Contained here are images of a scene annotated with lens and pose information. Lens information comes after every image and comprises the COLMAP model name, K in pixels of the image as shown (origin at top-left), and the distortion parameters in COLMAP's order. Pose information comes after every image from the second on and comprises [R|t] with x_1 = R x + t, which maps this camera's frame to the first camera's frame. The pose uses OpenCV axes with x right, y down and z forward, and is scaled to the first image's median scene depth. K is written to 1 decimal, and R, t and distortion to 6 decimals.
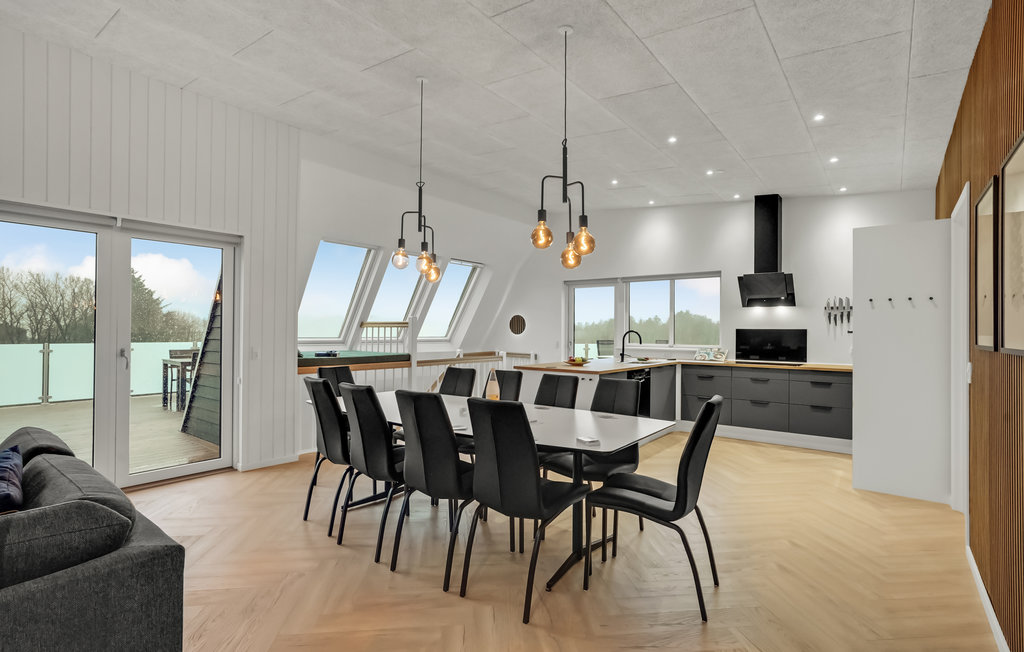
lens RADIAL K [[484.6, 0, 518.3], [0, 484.6, 328.7], [0, 0, 1]] dist [-0.001912, -0.000020]
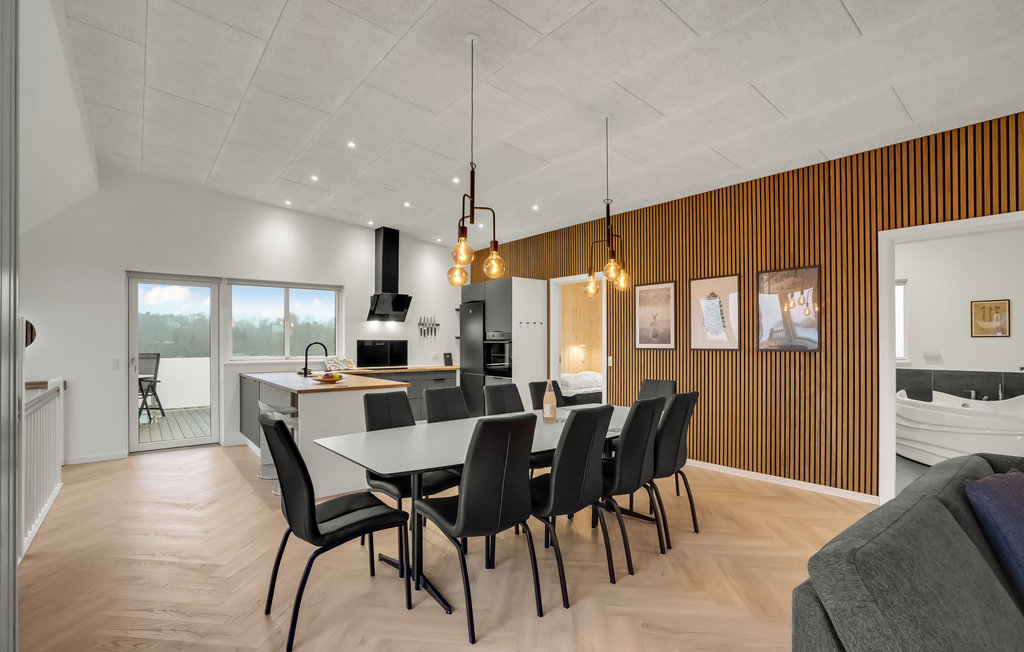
lens RADIAL K [[477.0, 0, 498.8], [0, 477.0, 339.8], [0, 0, 1]] dist [0.001429, 0.000208]
pose [[0.256209, -0.005689, 0.966605, -0.550769], [-0.001562, 0.999979, 0.006300, -0.007534], [-0.966620, -0.003124, 0.256195, 0.417264]]
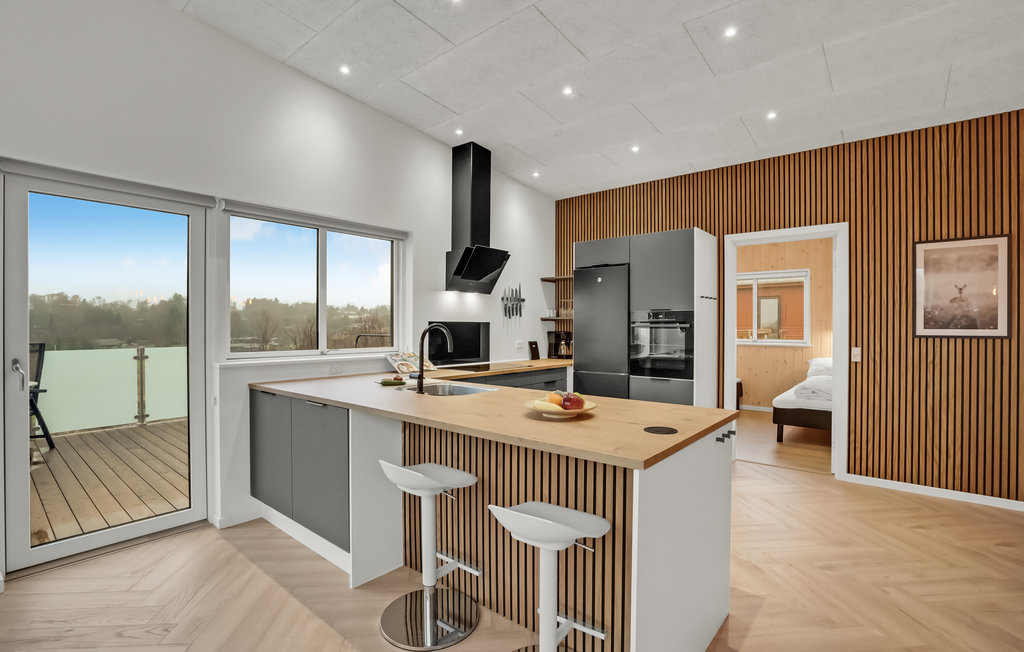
lens RADIAL K [[469.3, 0, 512.4], [0, 469.3, 328.9], [0, 0, 1]] dist [-0.037170, 0.014737]
pose [[0.039487, -0.013428, 0.999130, -0.222163], [-0.006827, 0.999883, 0.013708, 0.000794], [-0.999197, -0.007362, 0.039391, 0.885579]]
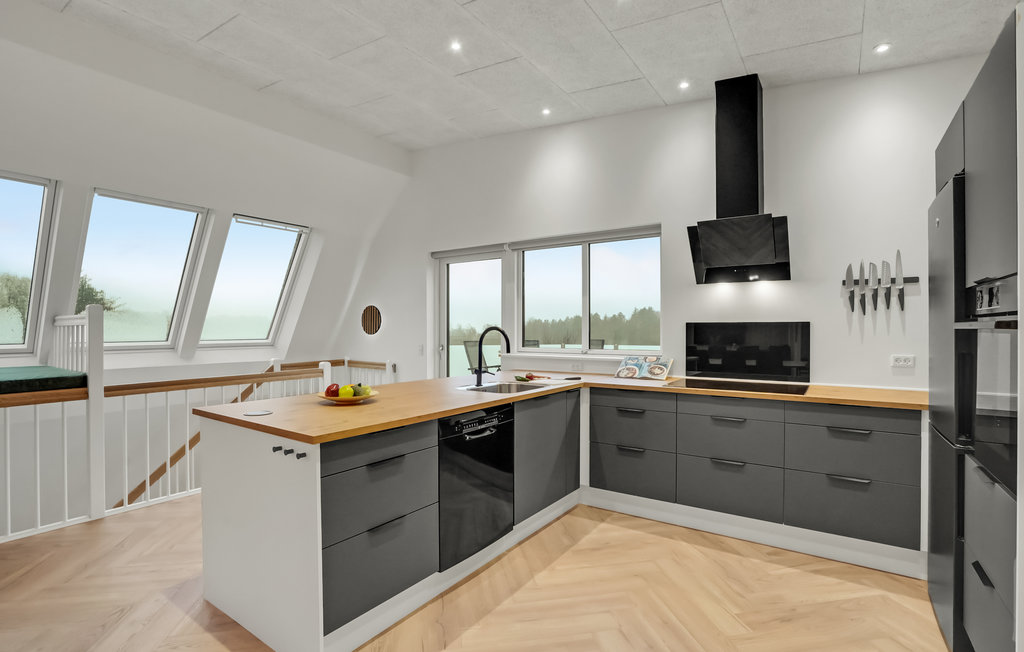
lens RADIAL K [[479.1, 0, 512.0], [0, 479.1, 326.0], [0, 0, 1]] dist [-0.022297, 0.000127]
pose [[0.998120, -0.007819, 0.060792, 0.214907], [0.007904, 0.999968, -0.001144, 0.003469], [-0.060782, 0.001622, 0.998150, 0.459827]]
